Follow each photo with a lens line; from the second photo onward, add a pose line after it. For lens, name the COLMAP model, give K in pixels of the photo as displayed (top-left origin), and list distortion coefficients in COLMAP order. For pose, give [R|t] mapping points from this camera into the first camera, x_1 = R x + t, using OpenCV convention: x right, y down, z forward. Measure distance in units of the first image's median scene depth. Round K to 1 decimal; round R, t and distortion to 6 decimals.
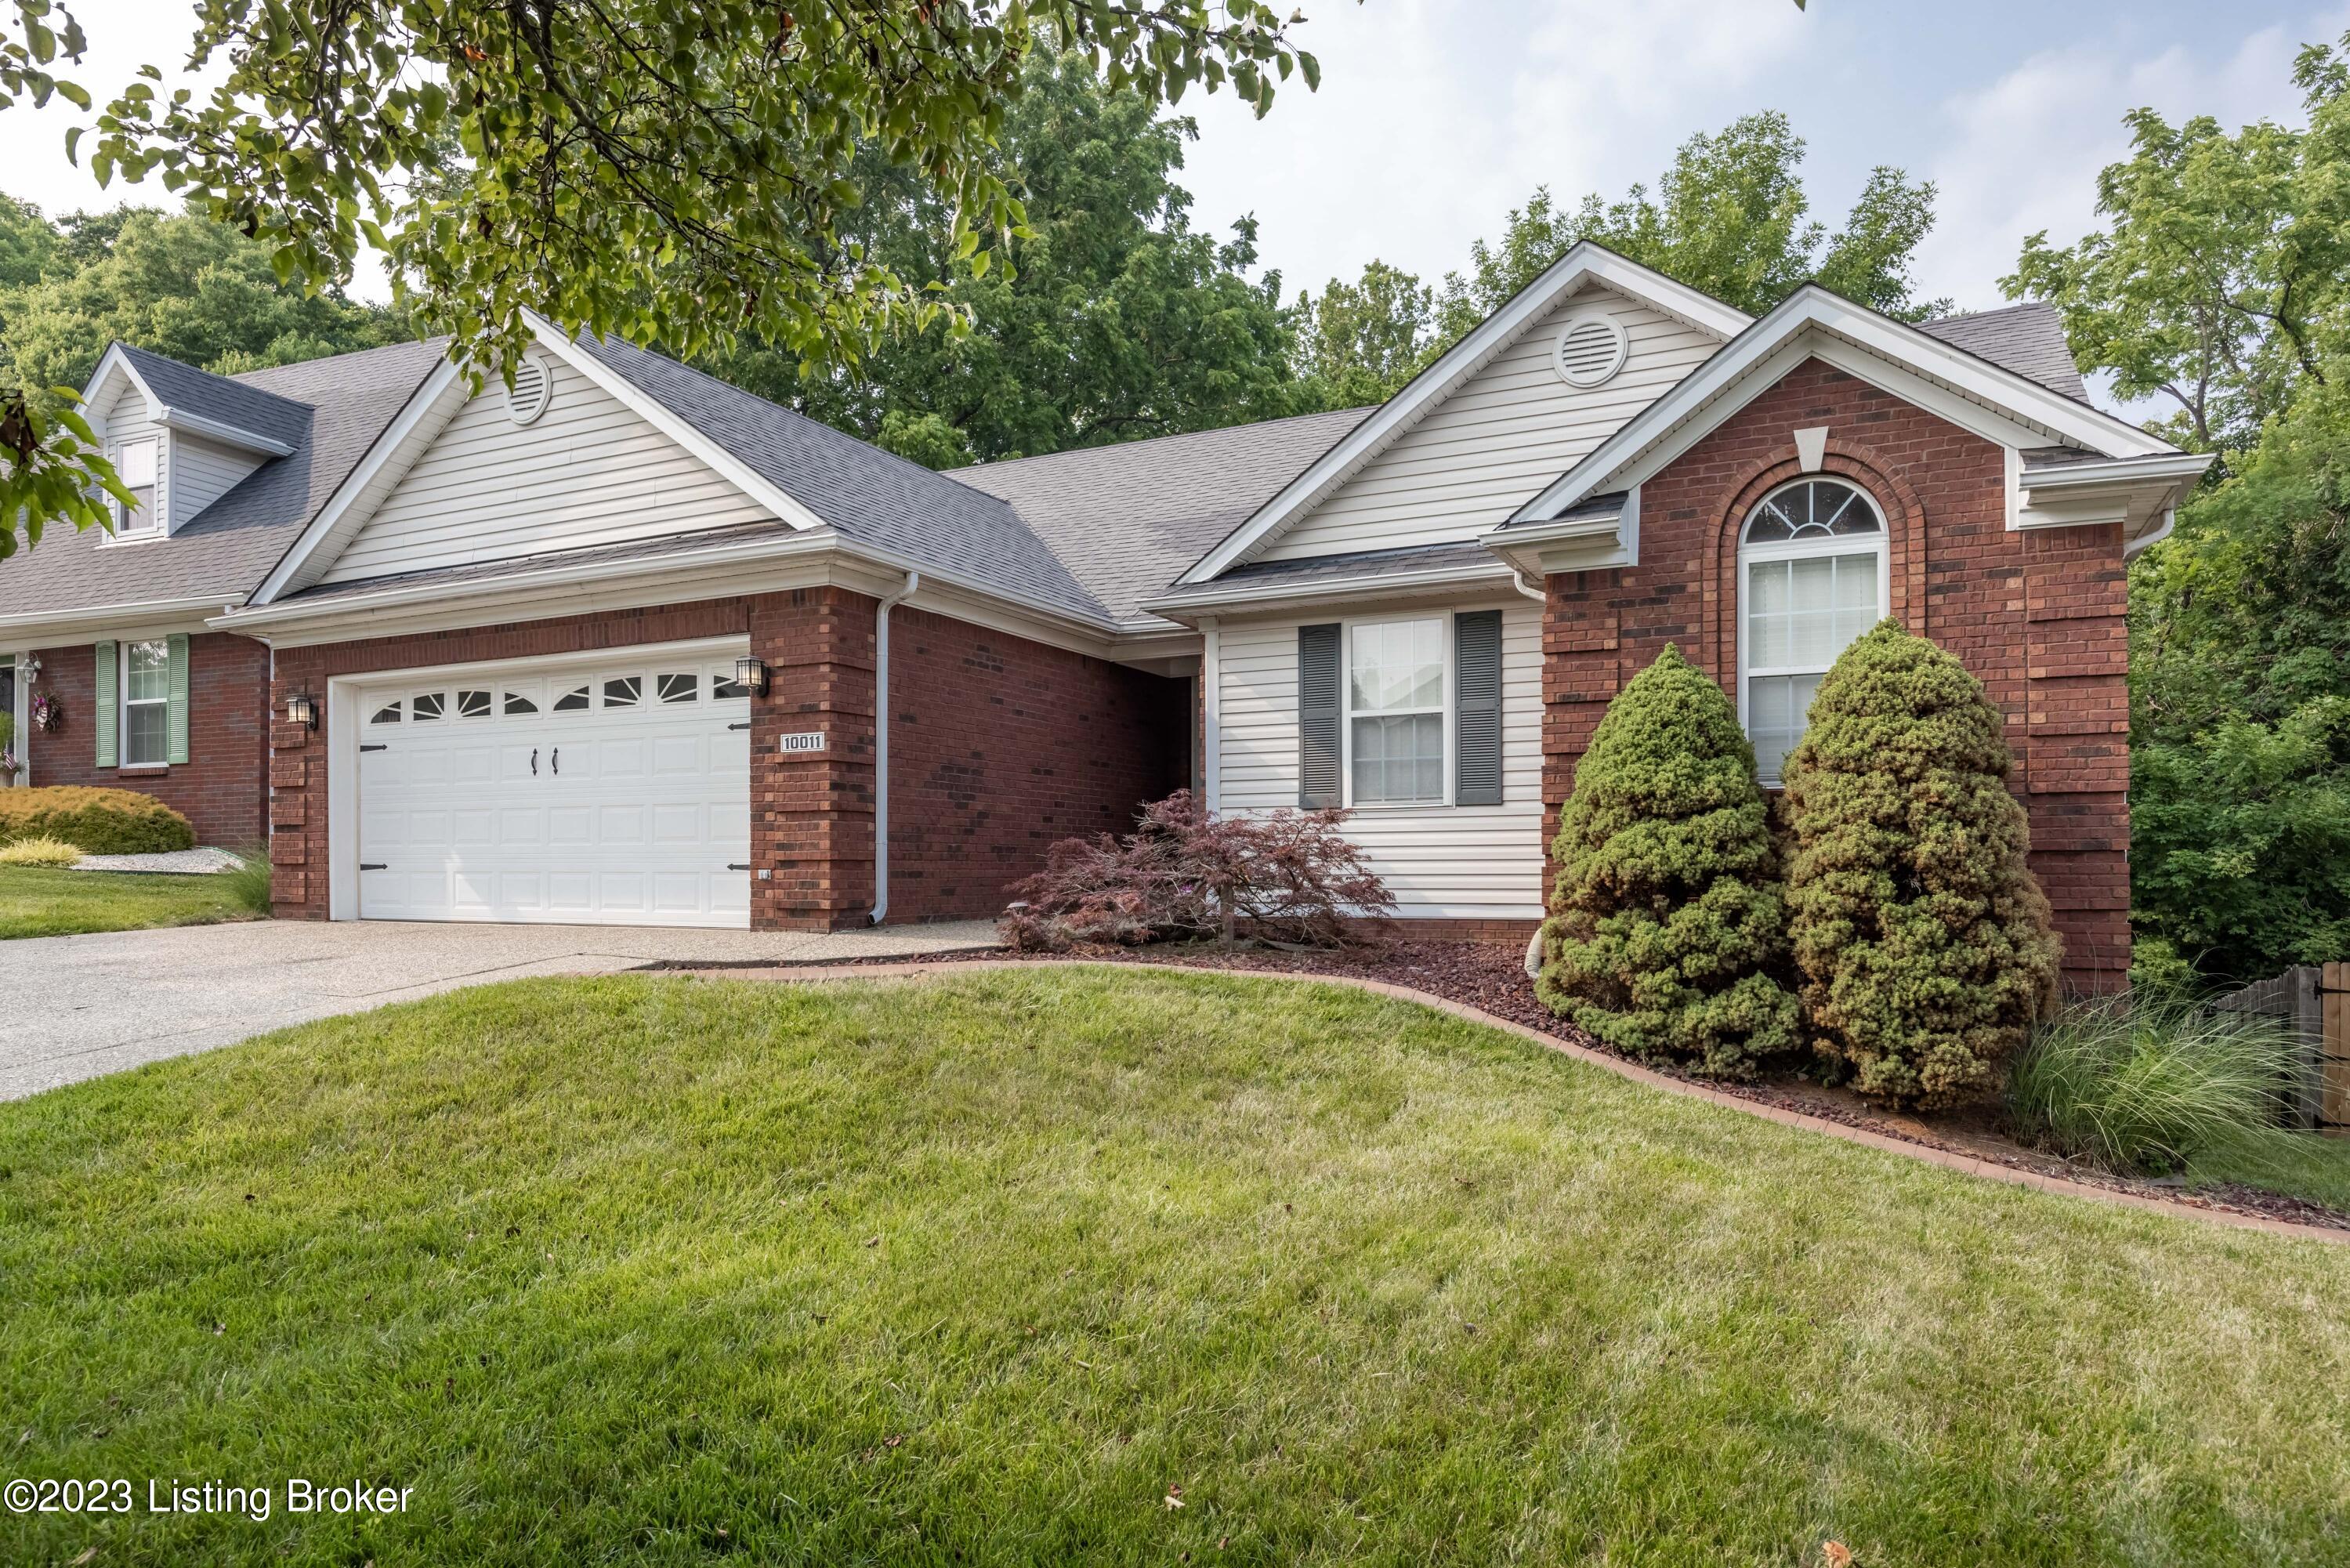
lens RADIAL K [[1459.0, 0, 1172.0], [0, 1459.0, 862.6], [0, 0, 1]] dist [-0.004242, -0.000859]
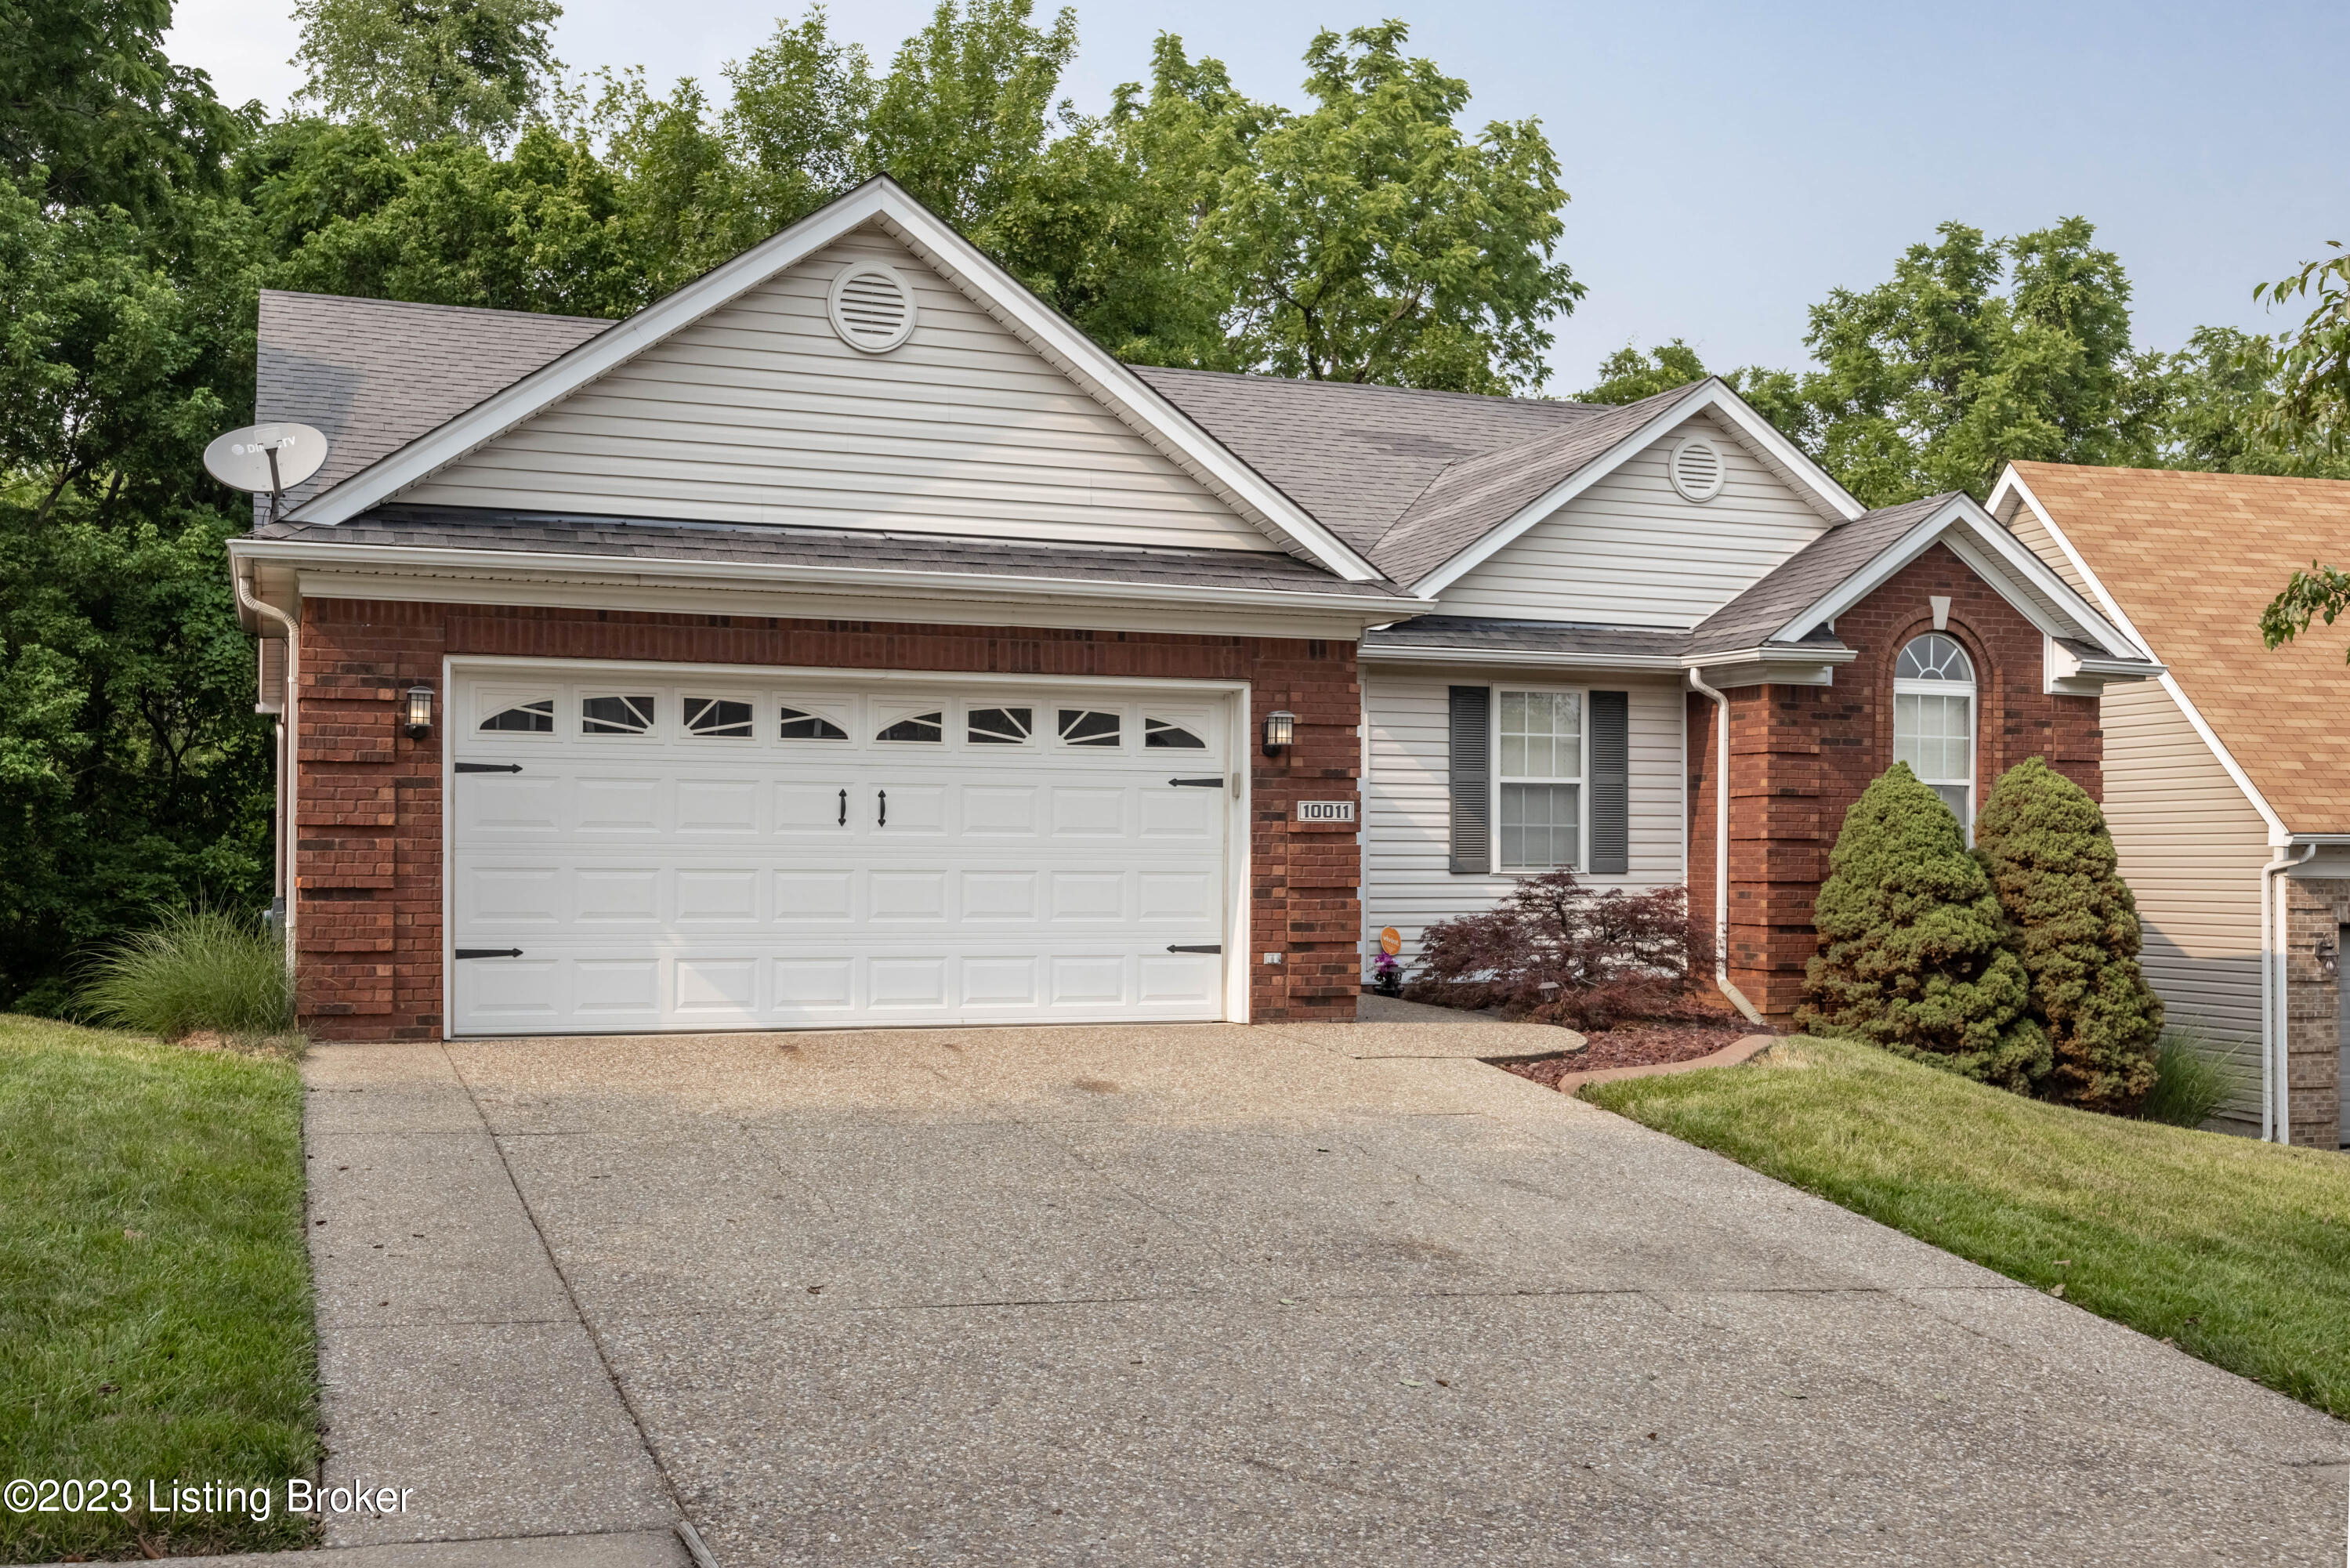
lens RADIAL K [[2394.4, 0, 1175.4], [0, 2394.4, 788.9], [0, 0, 1]] dist [0.004836, 0.000000]
pose [[0.660915, 0.026754, 0.749984, -1.410599], [-0.011530, 0.999608, -0.025497, -0.056923], [-0.750372, 0.008204, 0.660965, 0.090909]]
